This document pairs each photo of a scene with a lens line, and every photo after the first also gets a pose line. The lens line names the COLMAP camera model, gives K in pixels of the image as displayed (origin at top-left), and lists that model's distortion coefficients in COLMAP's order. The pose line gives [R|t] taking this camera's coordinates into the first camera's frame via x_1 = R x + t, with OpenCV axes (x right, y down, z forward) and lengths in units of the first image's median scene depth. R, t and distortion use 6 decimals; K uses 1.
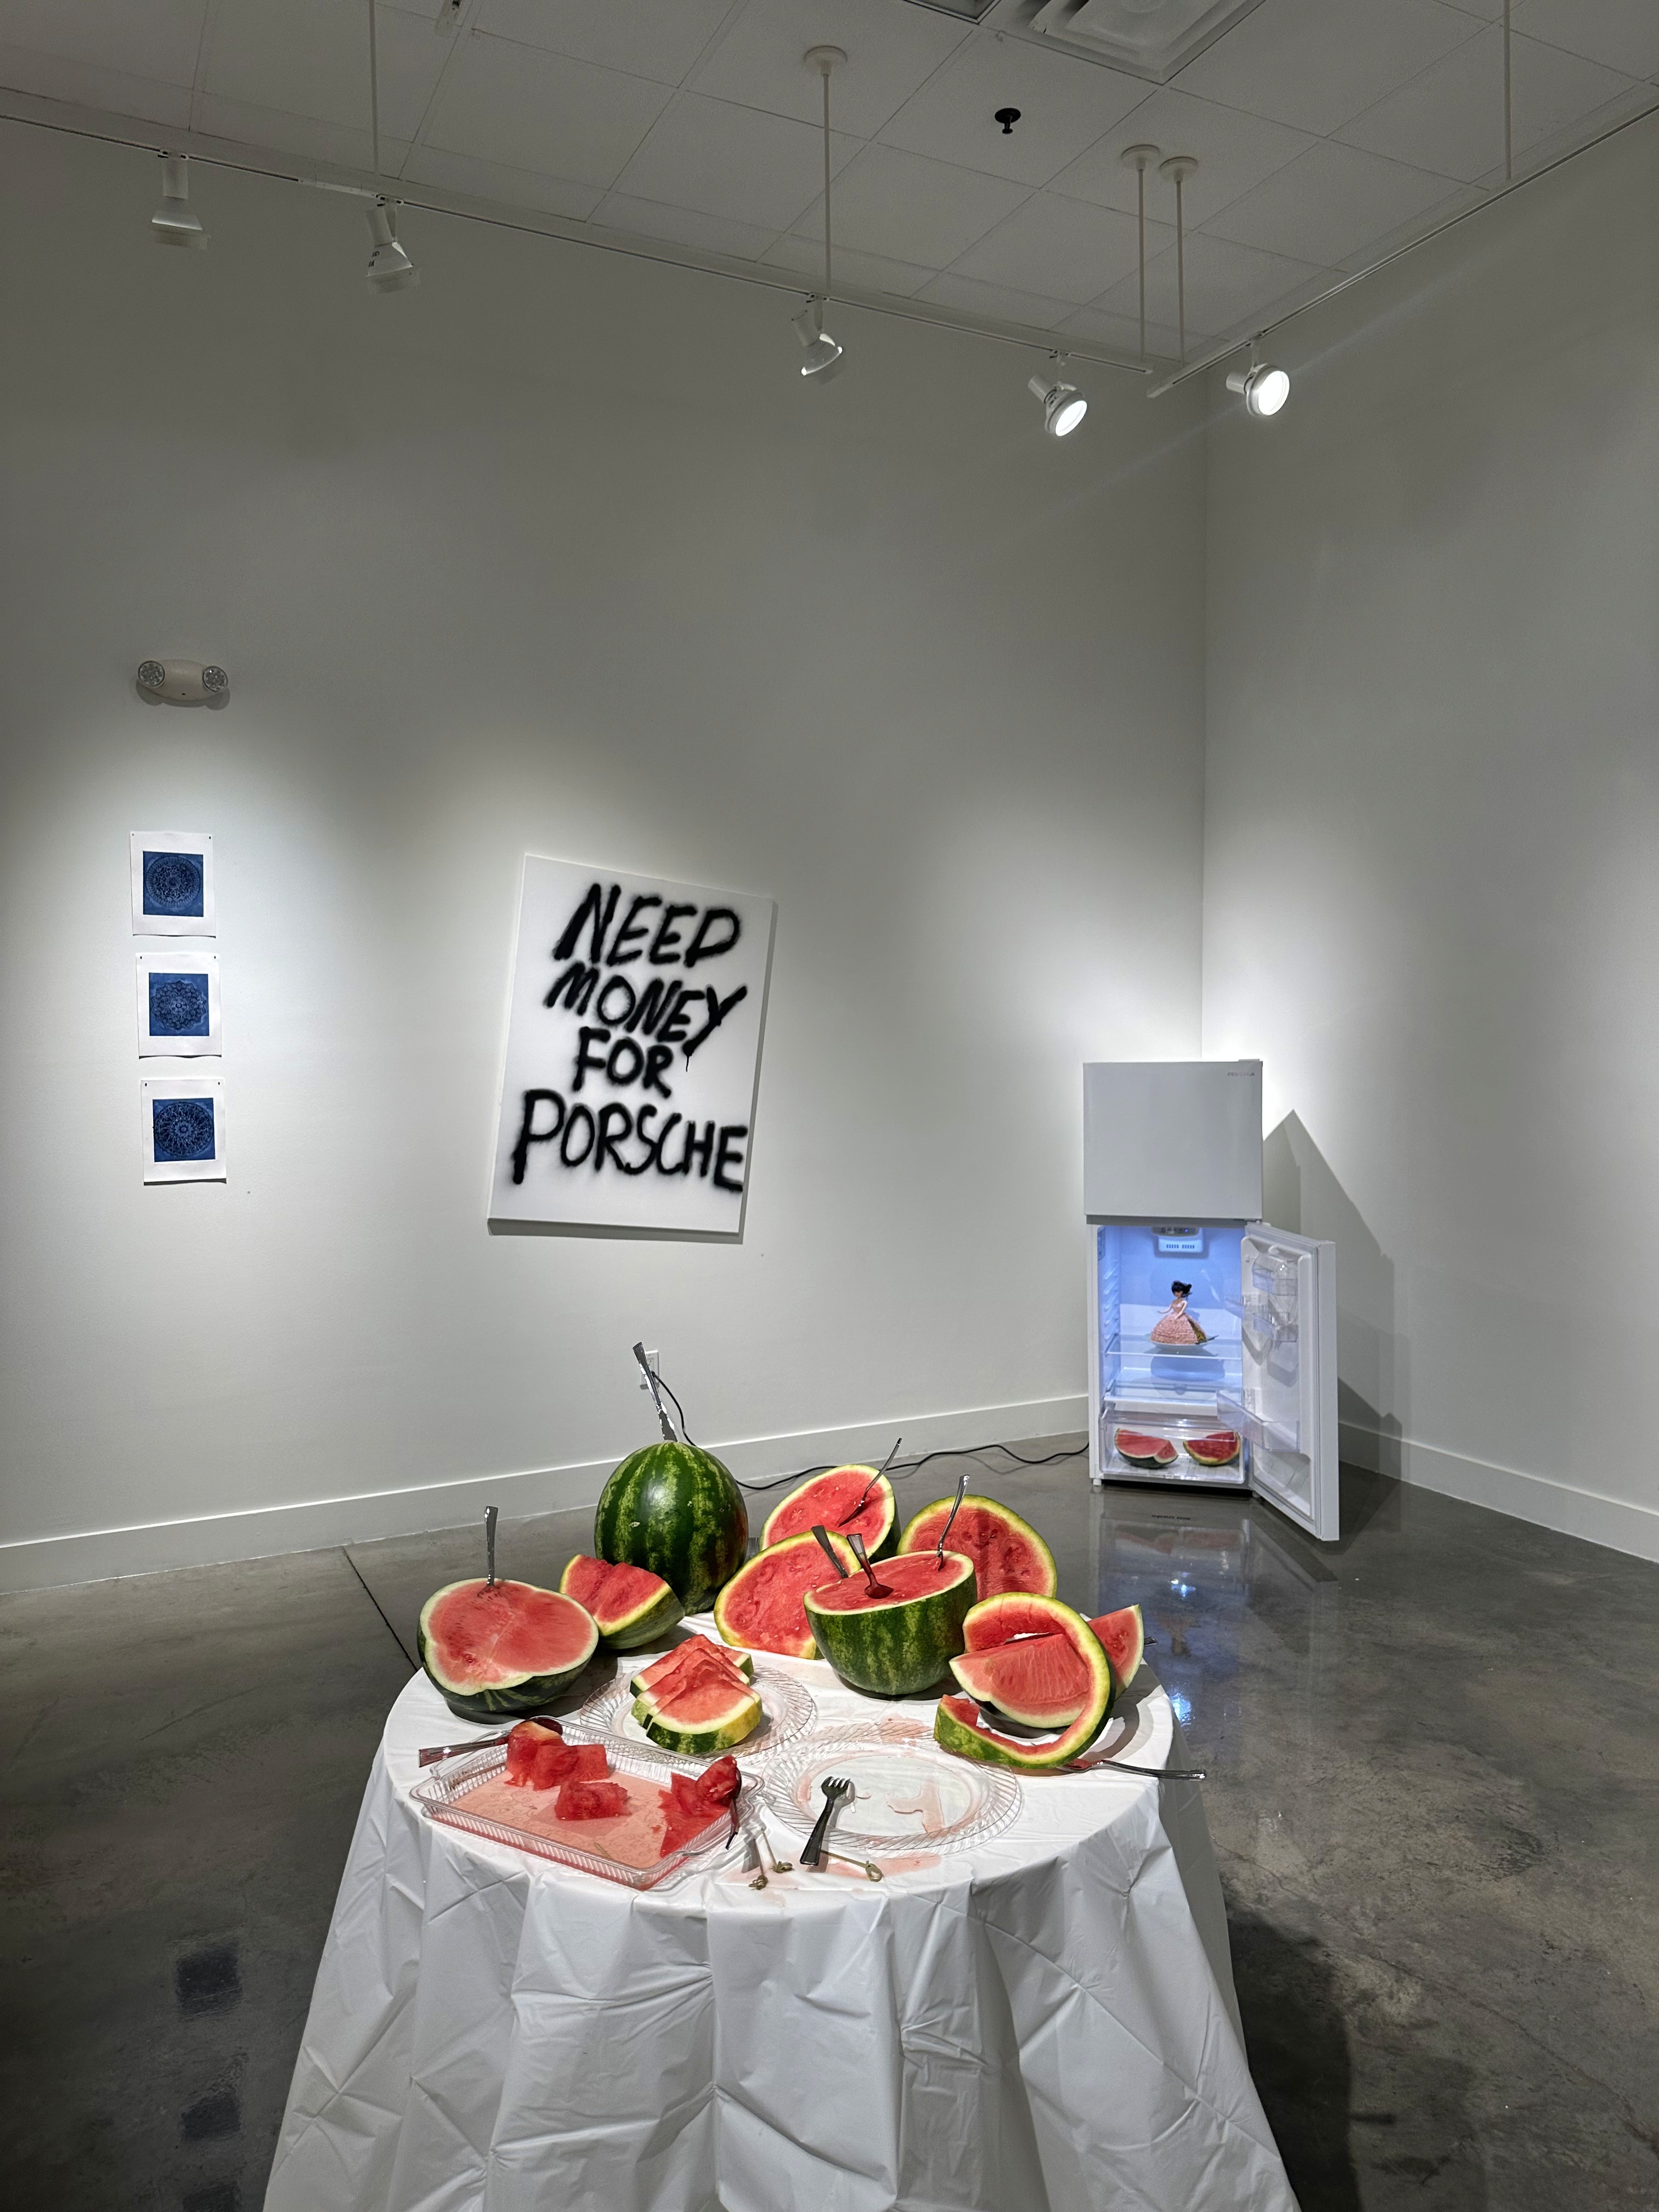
lens RADIAL K [[1547.7, 0, 829.5], [0, 1547.7, 1106.0], [0, 0, 1]] dist [-0.004178, -0.006284]
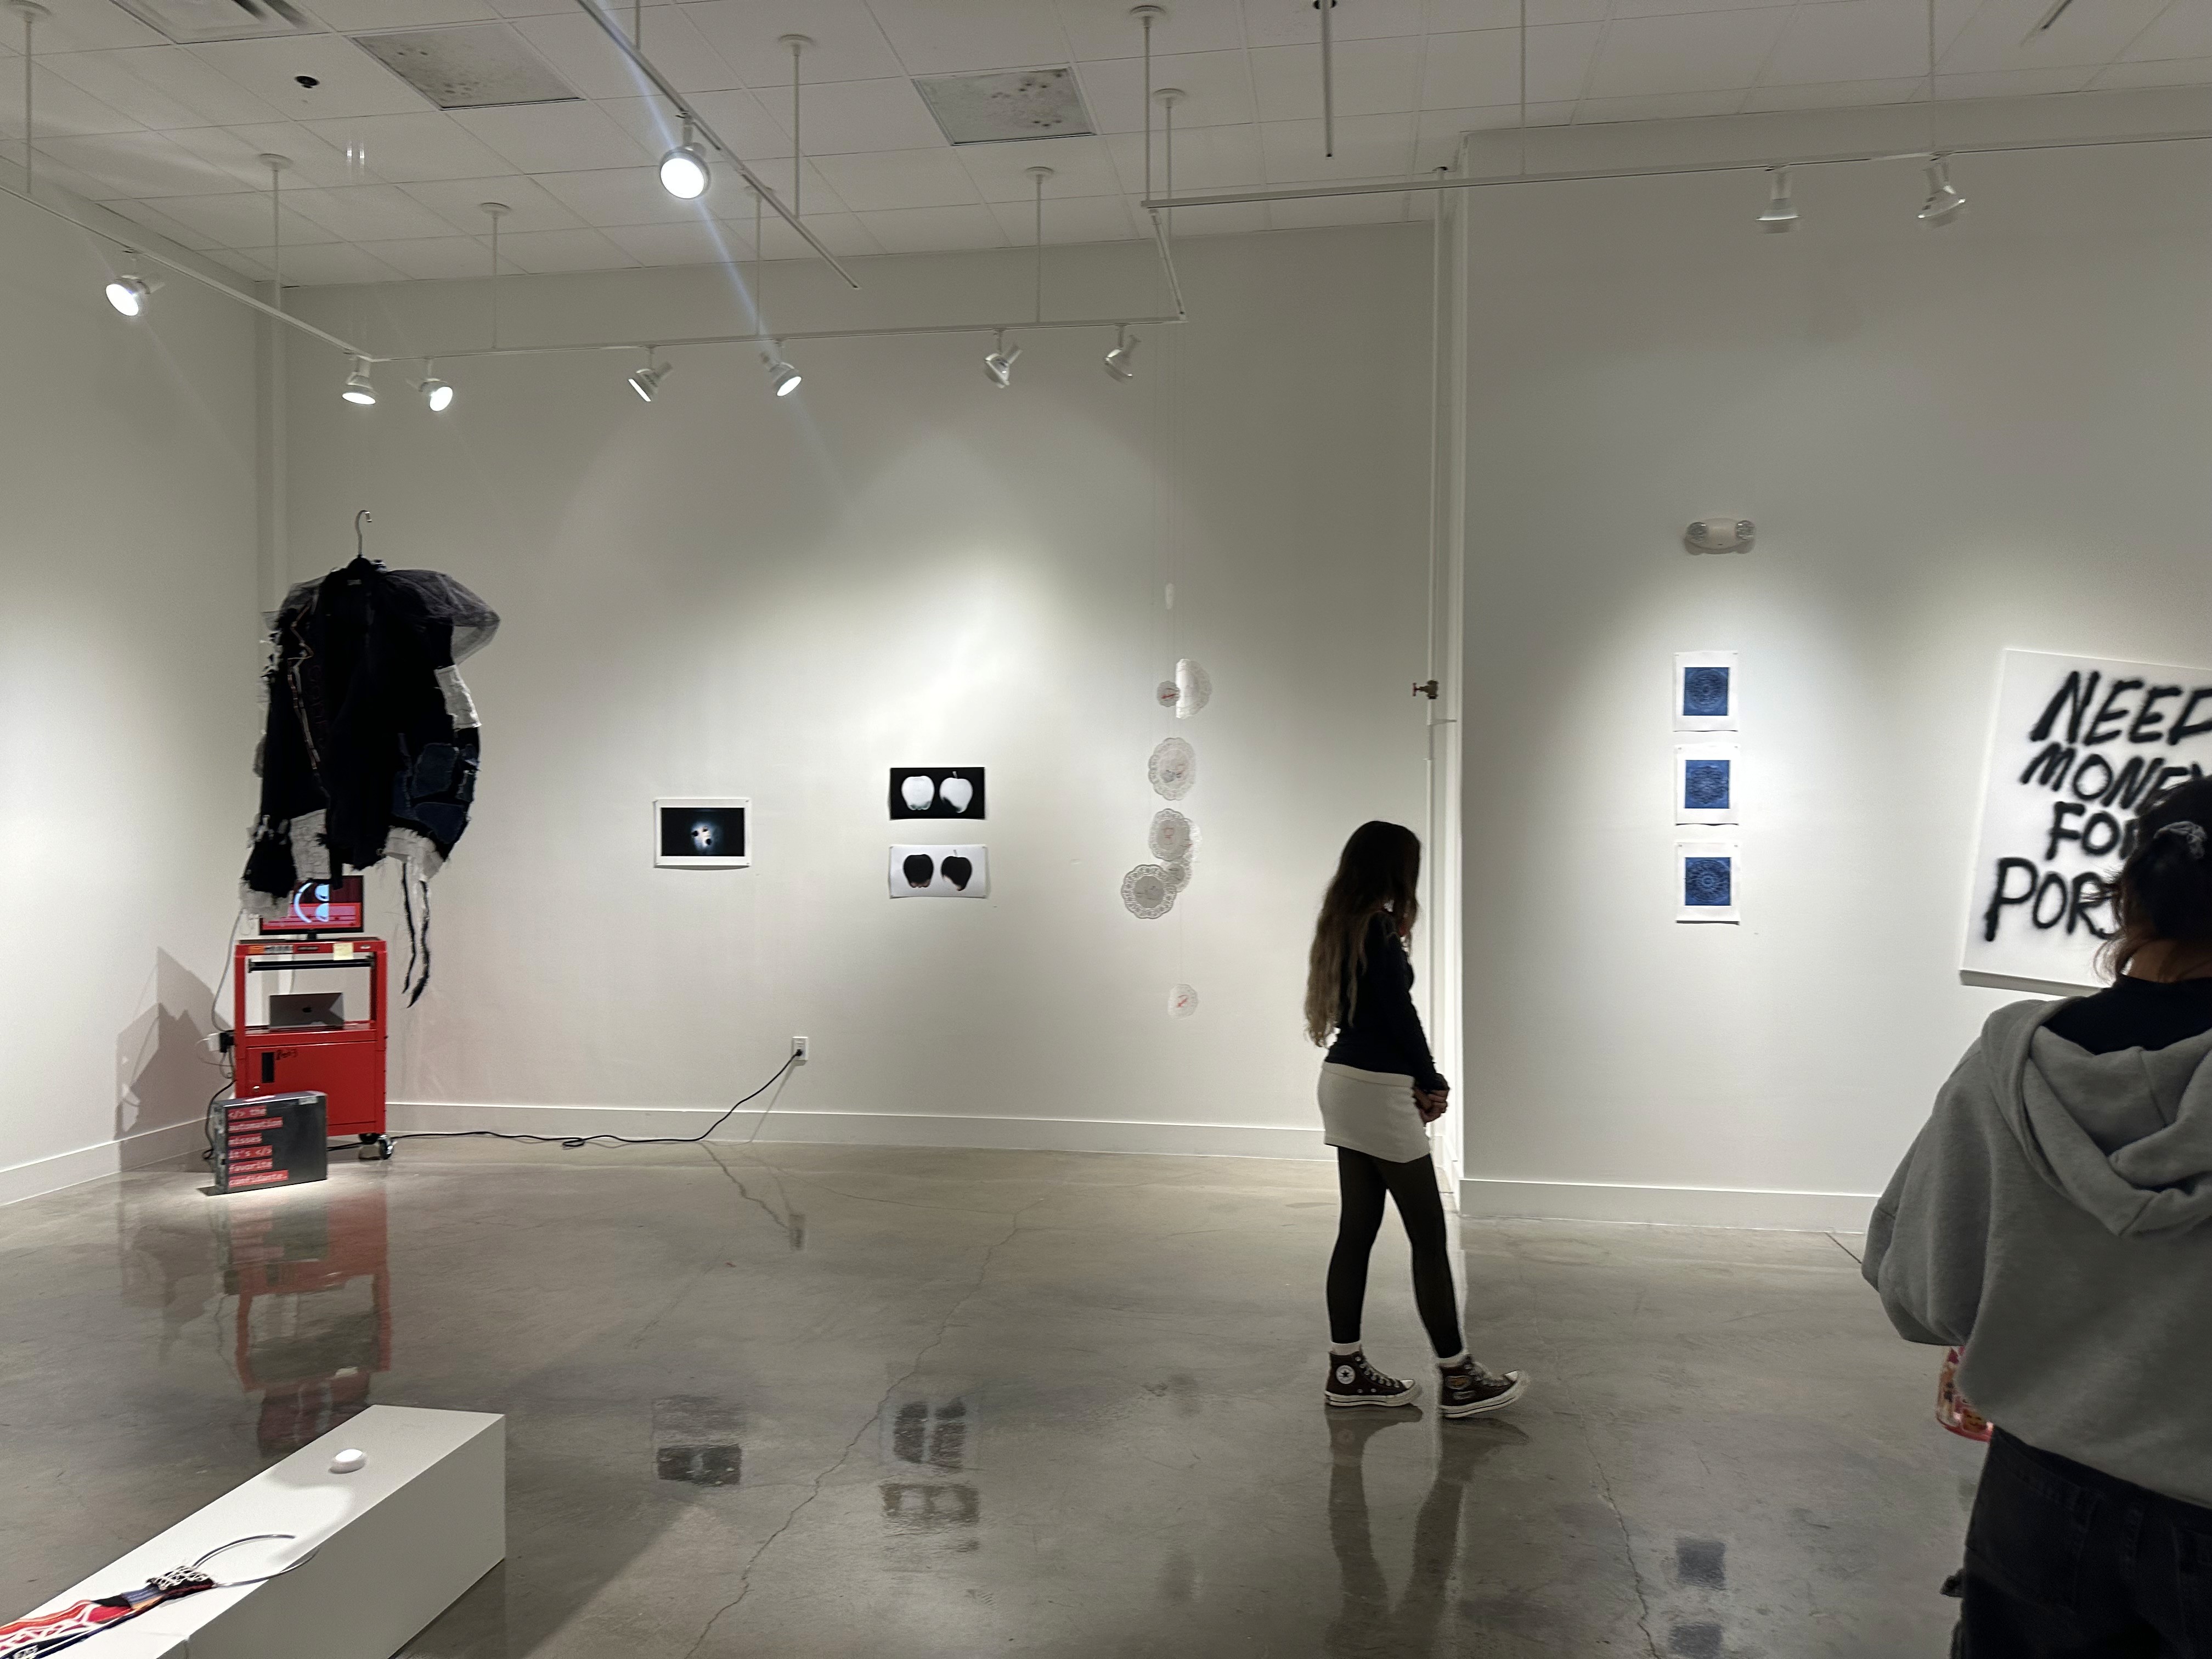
lens RADIAL K [[1539.0, 0, 1106.0], [0, 1539.0, 829.5], [0, 0, 1]] dist [0.071404, -0.093967]
pose [[0.808823, 0.009953, -0.587967, -0.023530], [-0.030810, 0.999201, -0.025468, 0.007516], [0.587244, 0.038714, 0.808484, -0.124086]]
